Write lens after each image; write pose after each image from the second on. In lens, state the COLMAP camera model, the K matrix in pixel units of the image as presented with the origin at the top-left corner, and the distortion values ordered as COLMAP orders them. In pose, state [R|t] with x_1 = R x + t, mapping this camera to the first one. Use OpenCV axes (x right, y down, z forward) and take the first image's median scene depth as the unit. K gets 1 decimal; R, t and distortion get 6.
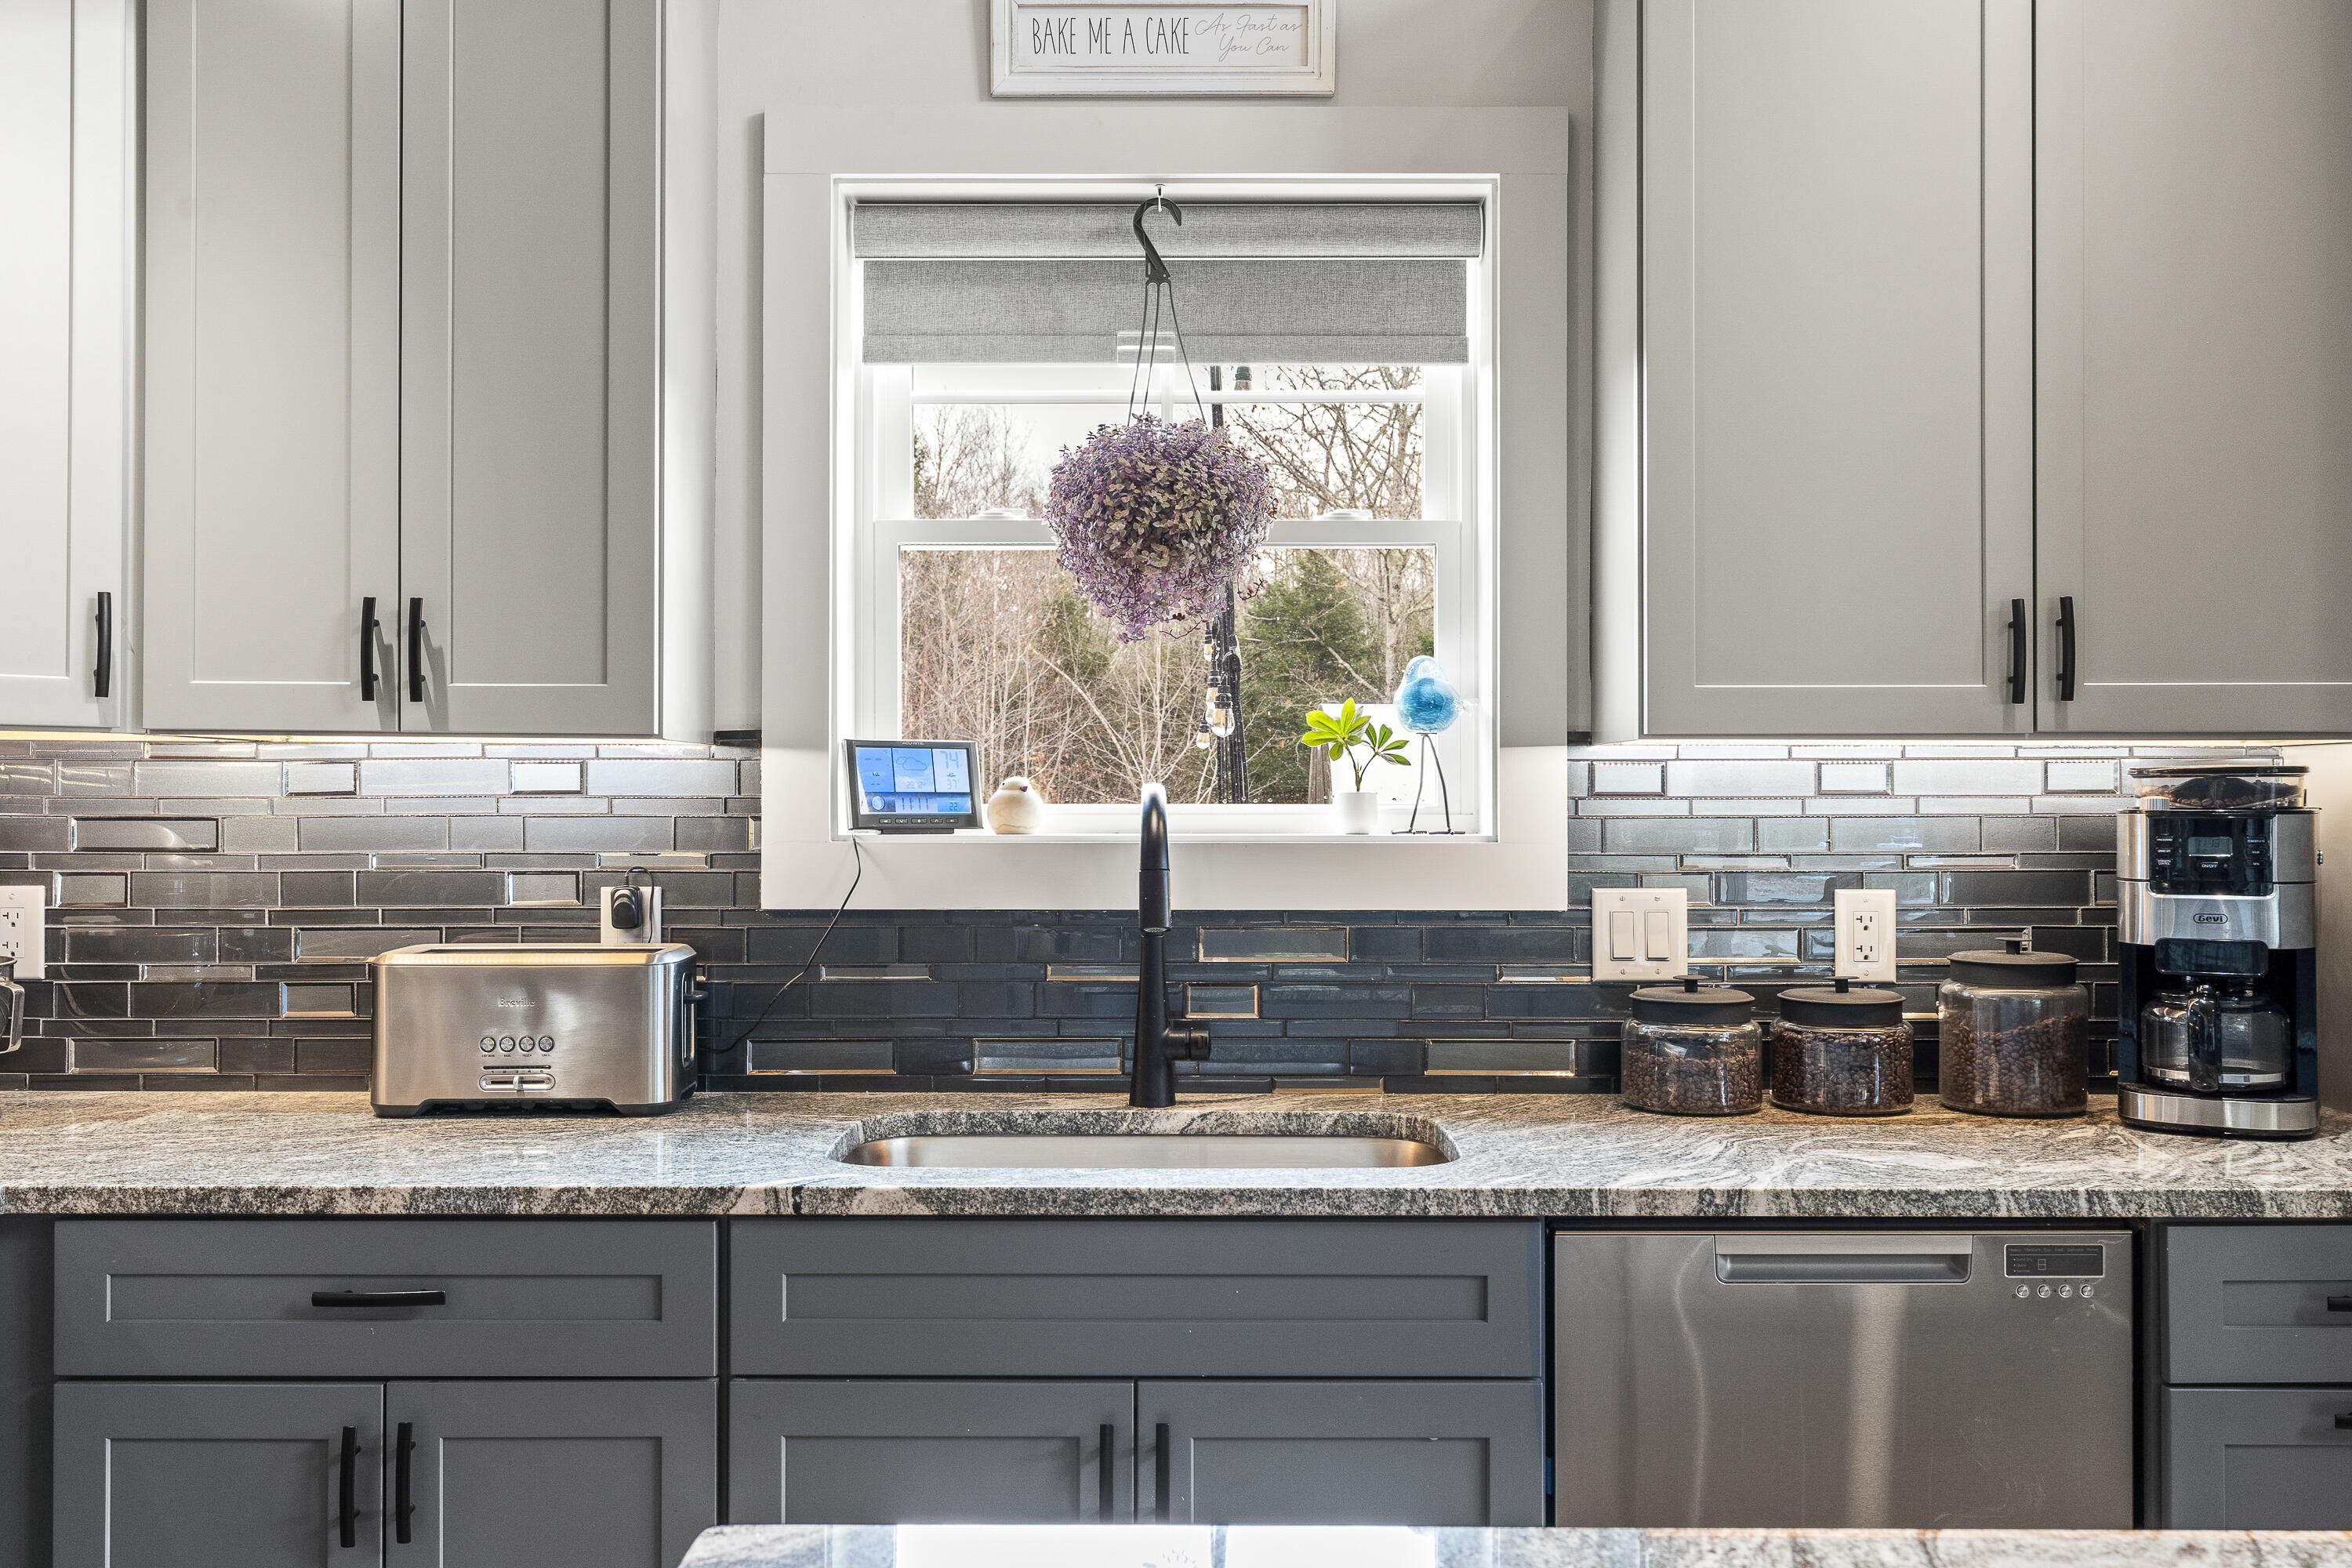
lens RADIAL K [[2142.8, 0, 1122.7], [0, 2142.8, 785.2], [0, 0, 1]] dist [0.015081, 0.000000]
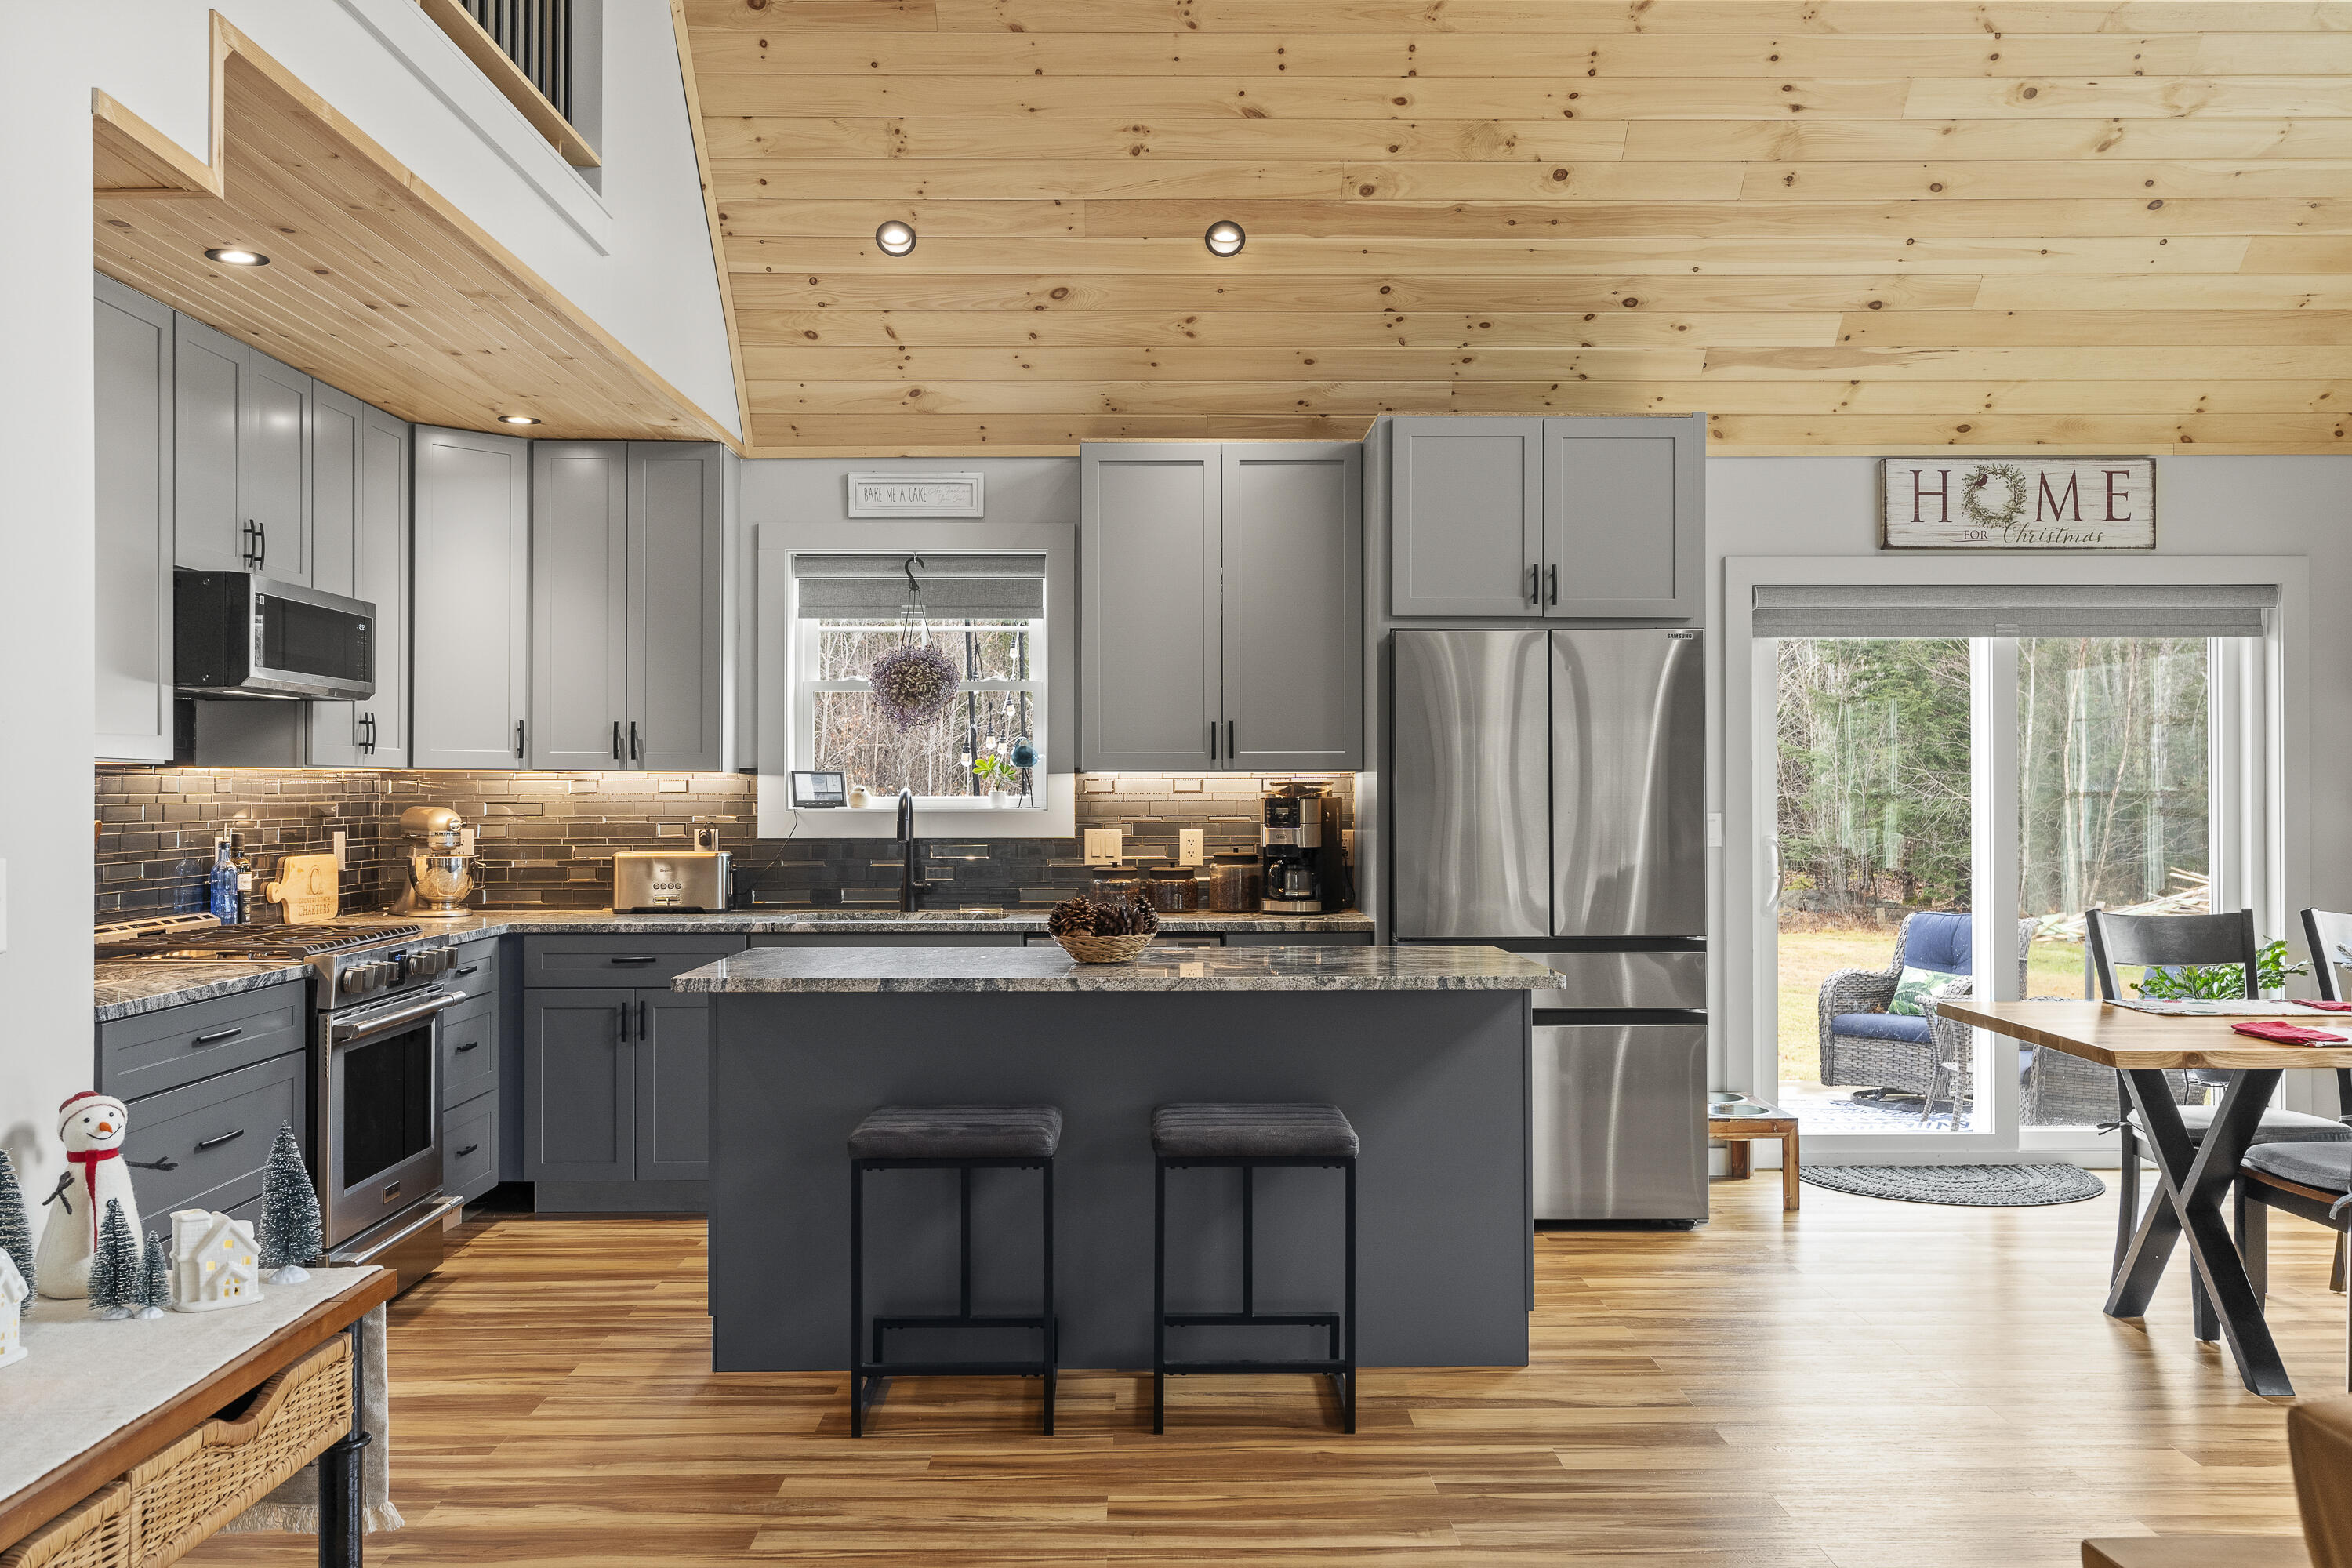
lens RADIAL K [[2124.0, 0, 1113.0], [0, 2124.0, 785.1], [0, 0, 1]] dist [0.004850, 0.009105]
pose [[0.999925, -0.001495, 0.012154, 0.223165], [0.001492, 0.999999, 0.000245, -0.004821], [-0.012154, -0.000227, 0.999926, -1.531012]]
